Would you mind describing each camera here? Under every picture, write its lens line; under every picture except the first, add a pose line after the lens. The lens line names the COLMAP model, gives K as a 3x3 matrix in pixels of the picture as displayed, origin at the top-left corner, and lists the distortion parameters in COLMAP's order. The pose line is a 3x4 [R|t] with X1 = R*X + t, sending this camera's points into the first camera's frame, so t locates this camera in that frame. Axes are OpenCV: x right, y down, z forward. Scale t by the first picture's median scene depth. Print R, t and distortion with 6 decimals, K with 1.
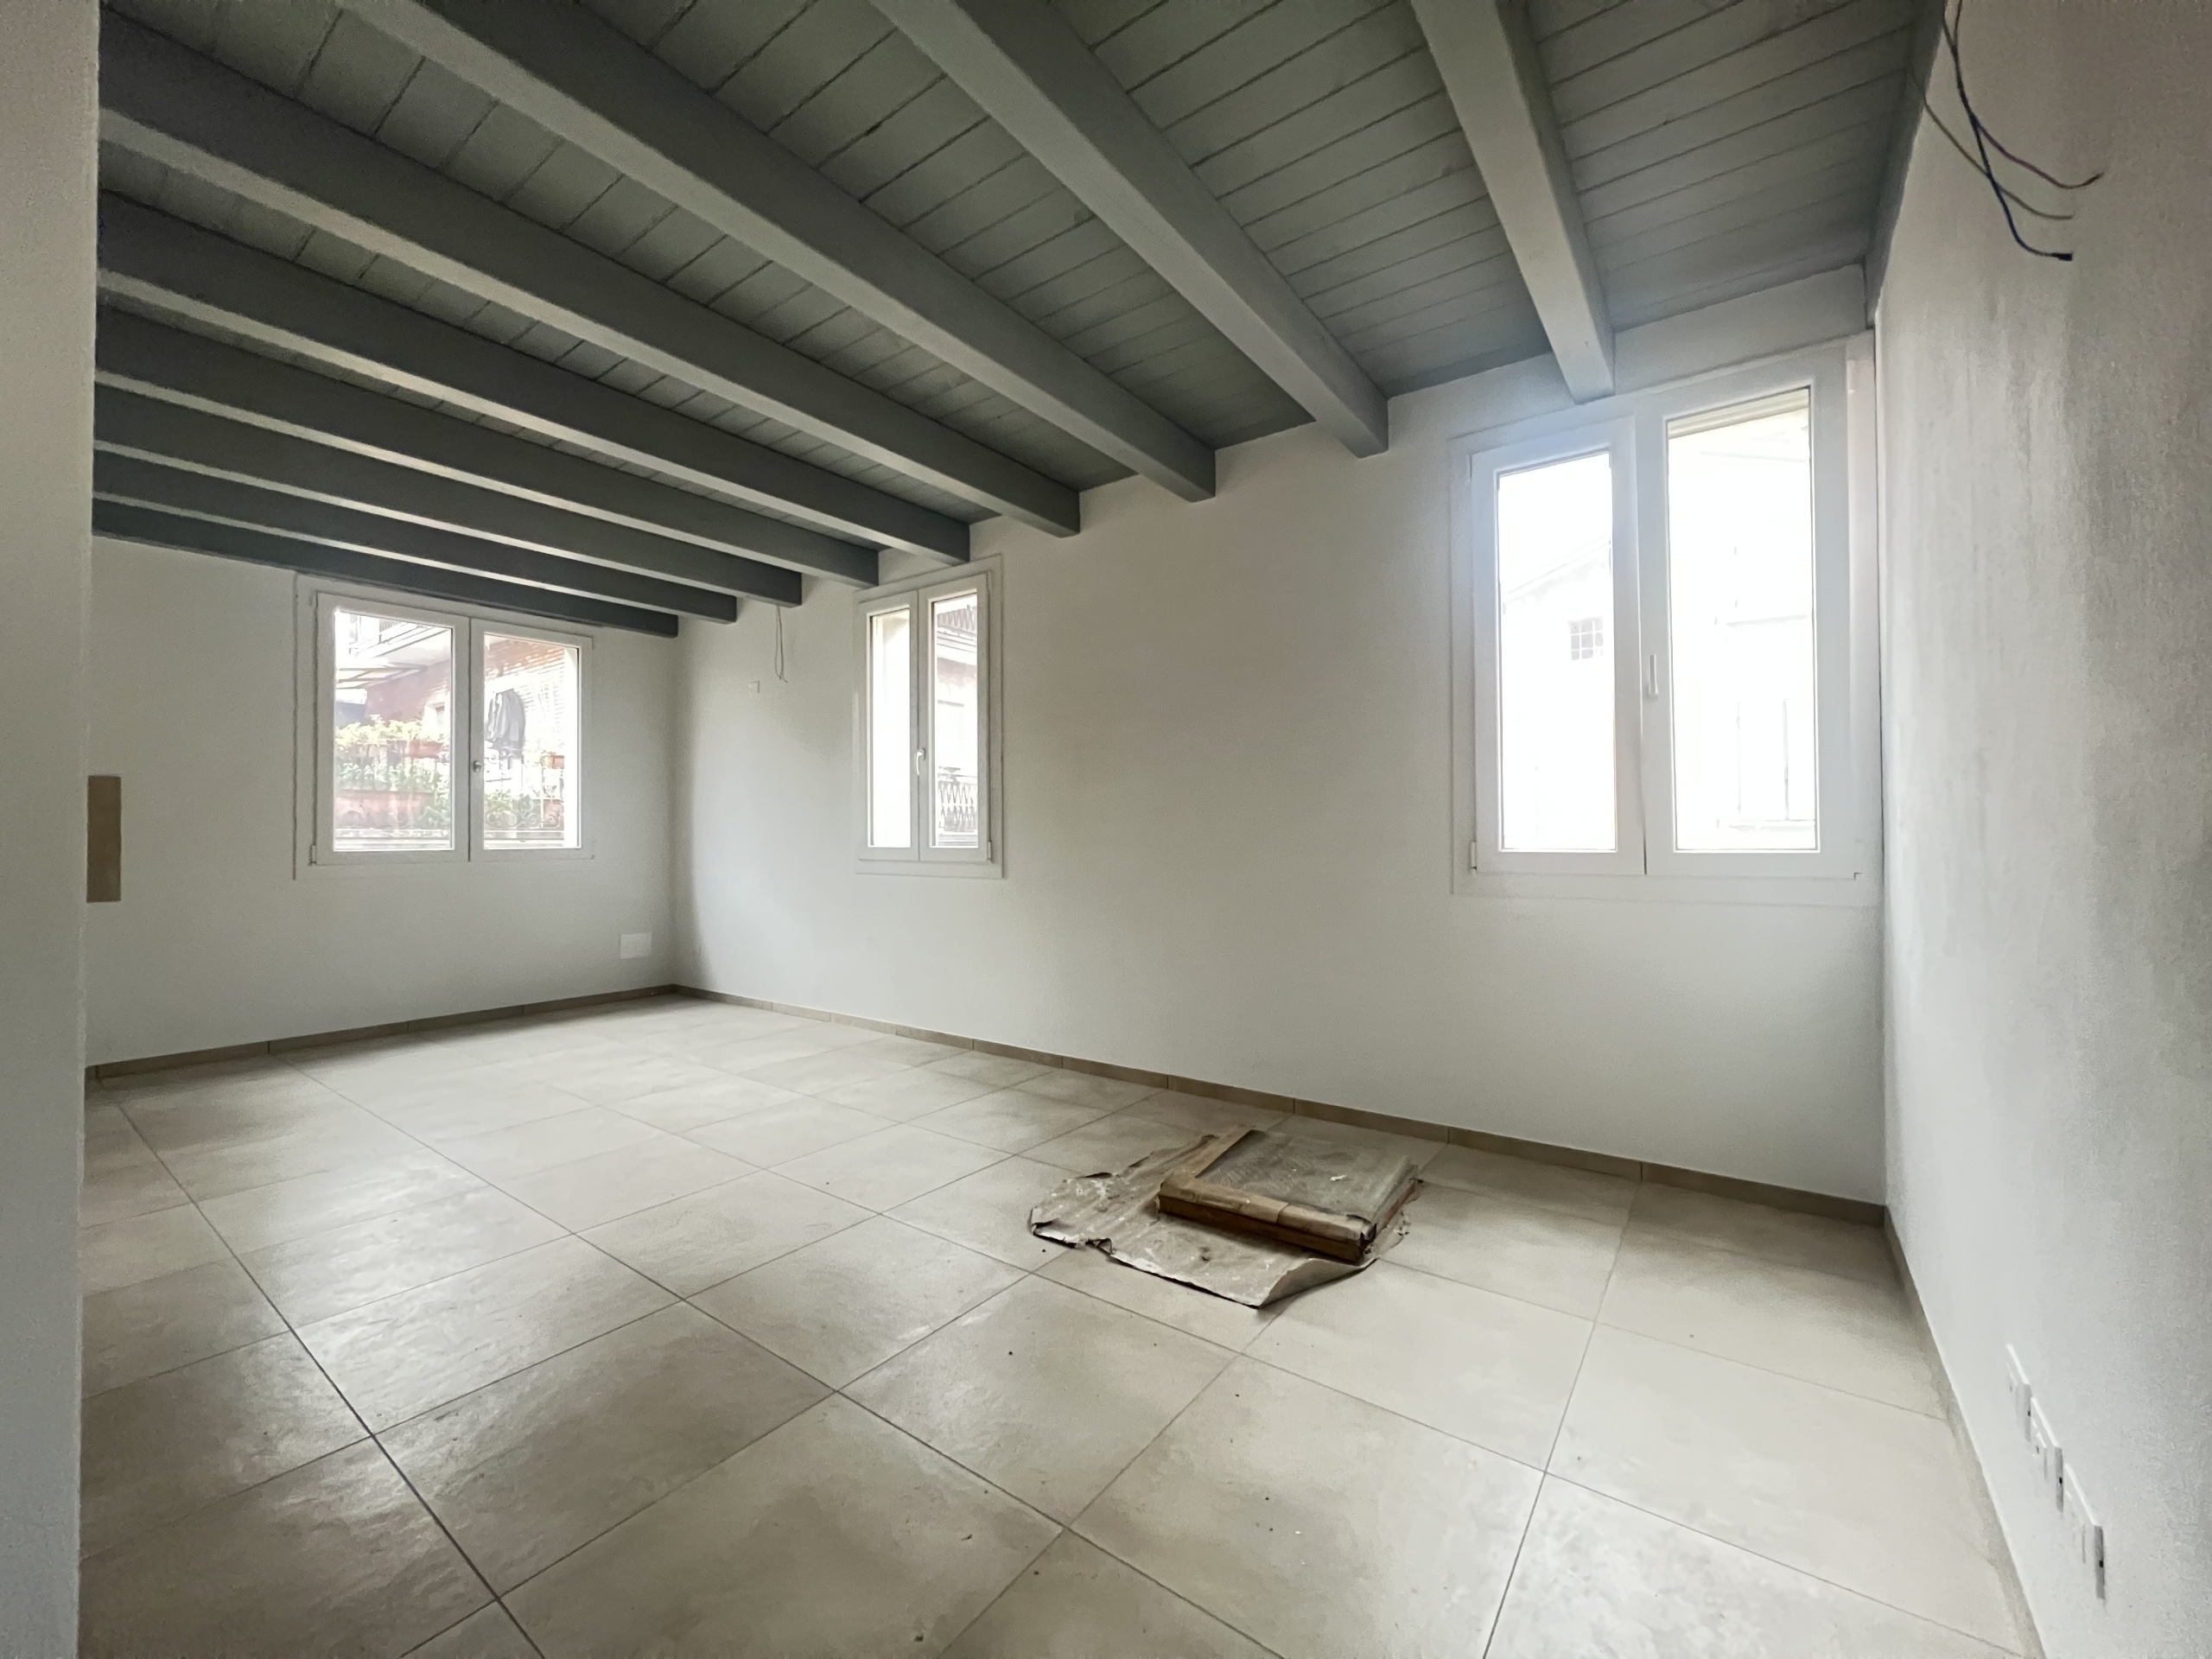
lens RADIAL K [[884.4, 0, 1103.0], [0, 884.4, 824.2], [0, 0, 1]] dist [-0.000578, 0.000289]
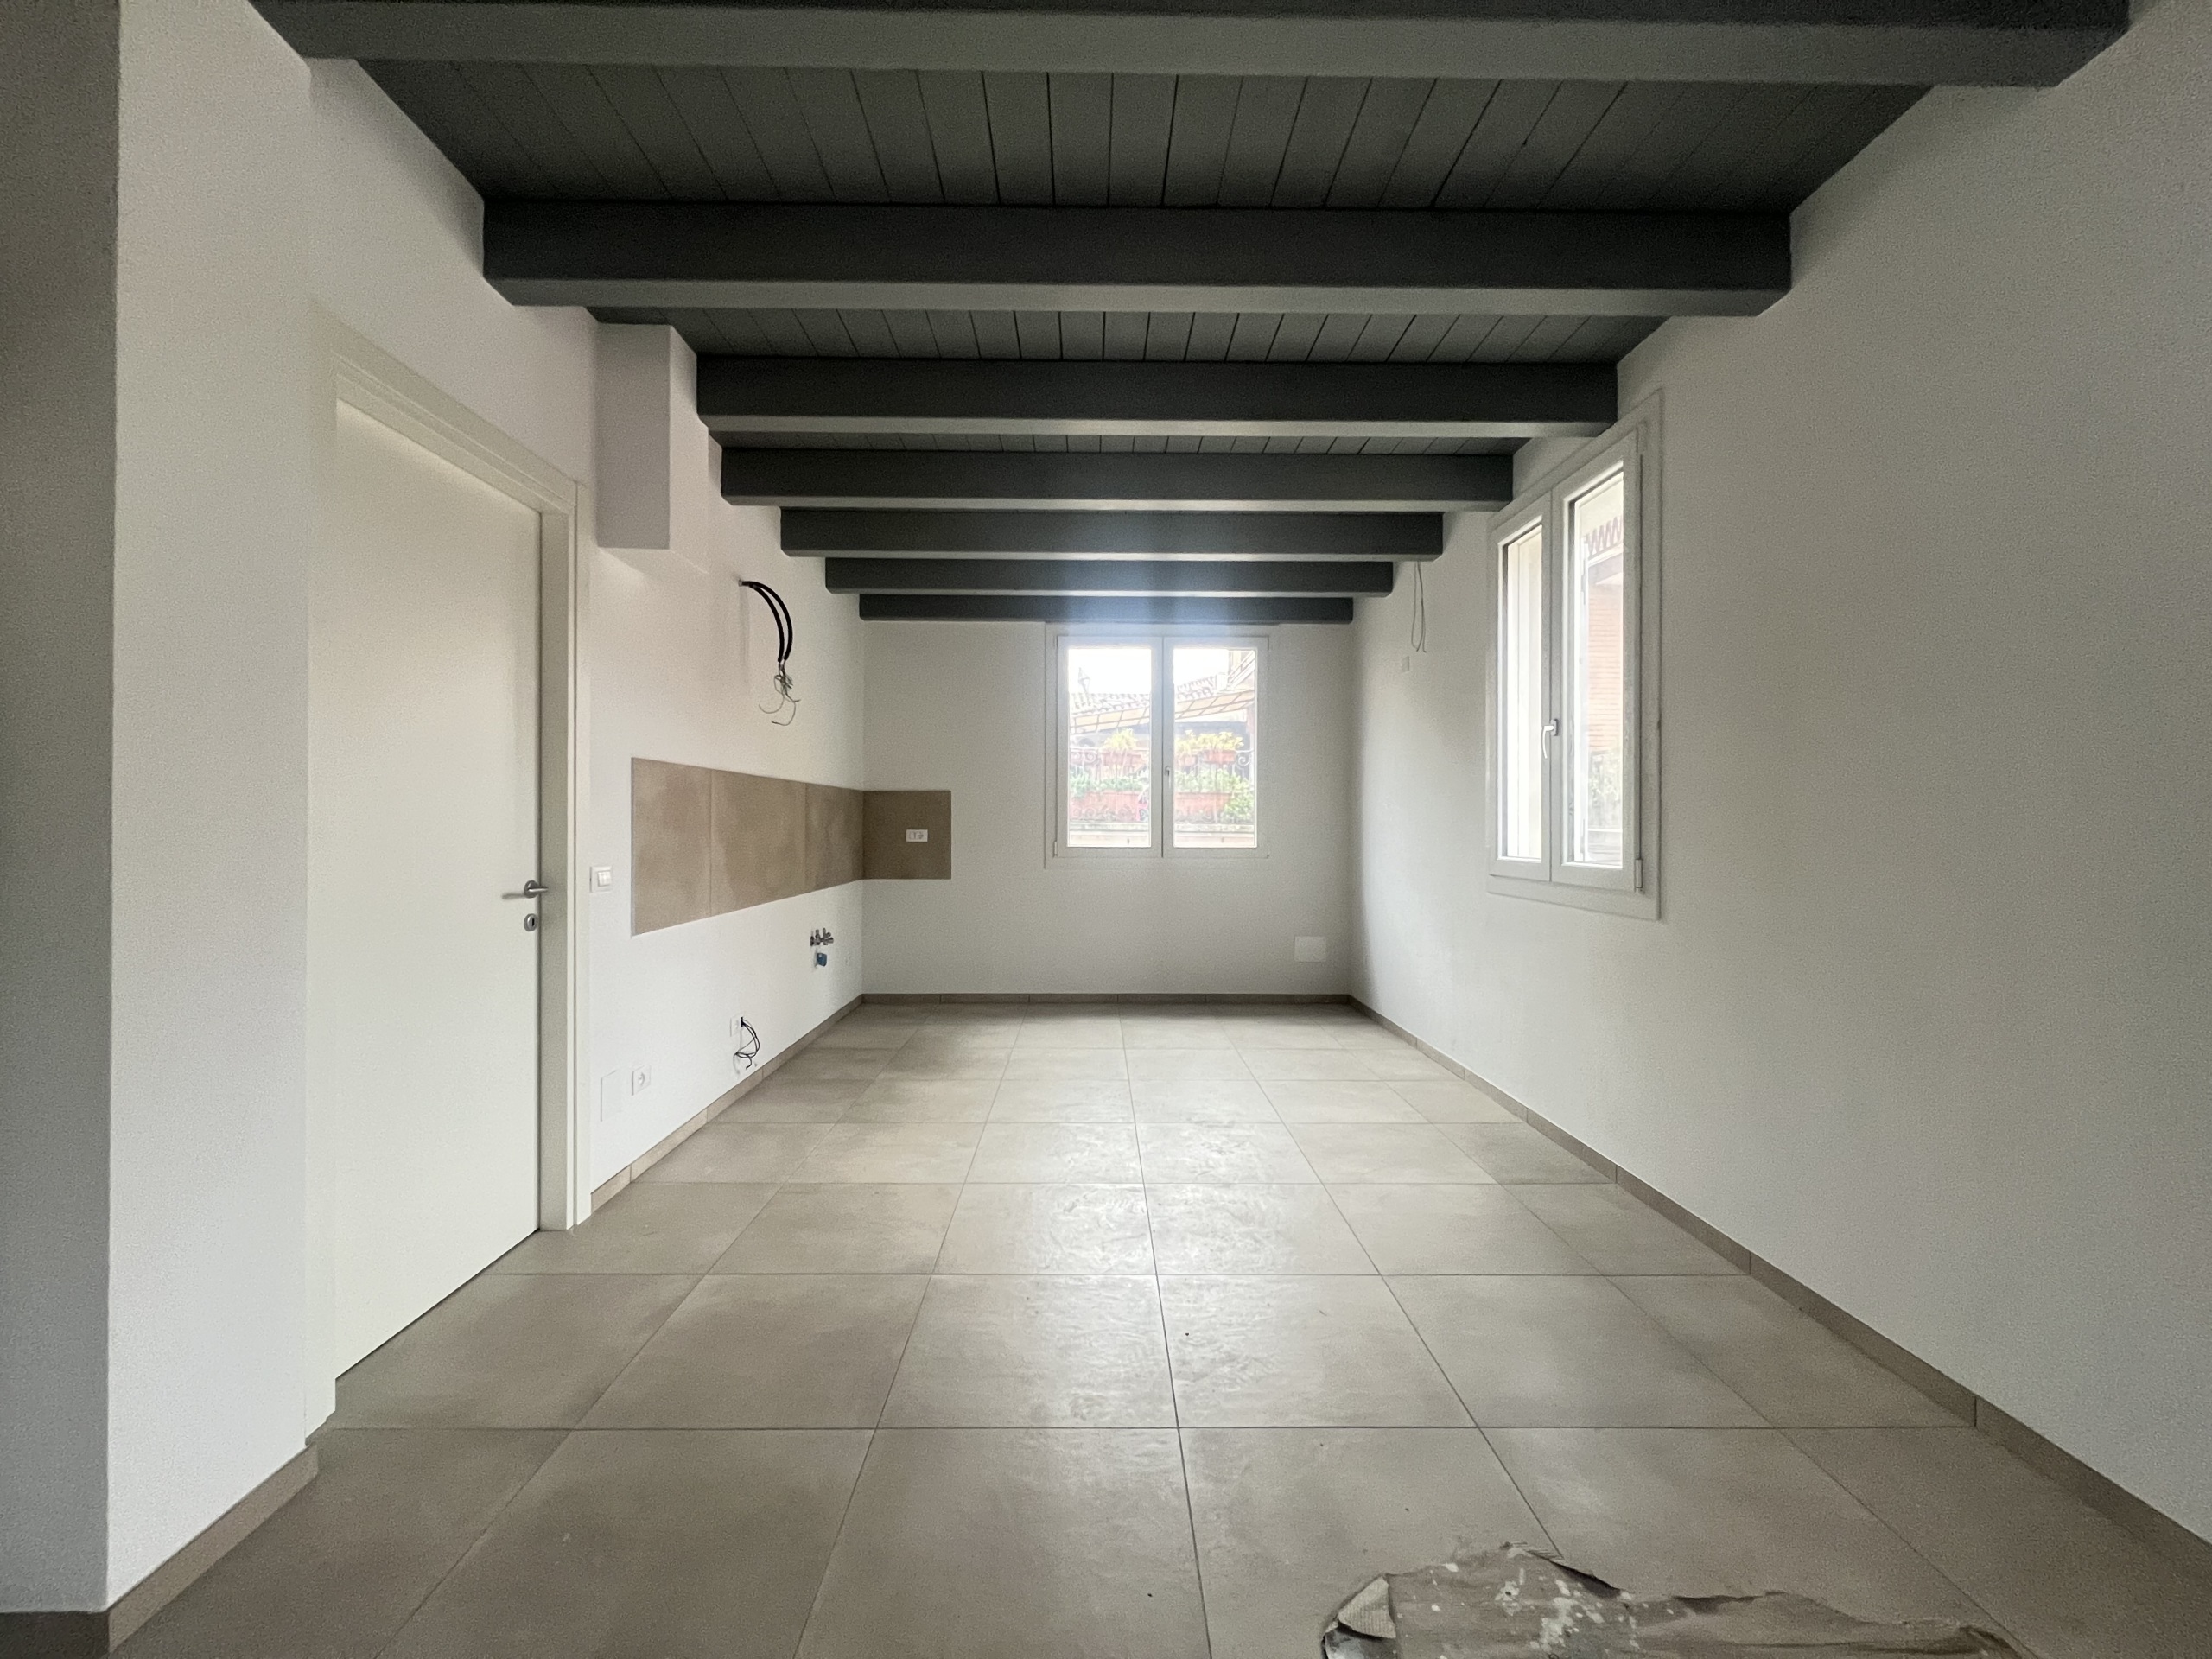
lens RADIAL K [[884.4, 0, 1100.3], [0, 884.4, 825.6], [0, 0, 1]] dist [-0.000578, 0.000289]
pose [[0.599691, 0.007103, -0.800200, 0.136324], [0.002979, 0.999934, 0.011108, -0.011846], [0.800226, -0.009045, 0.599631, 0.312680]]
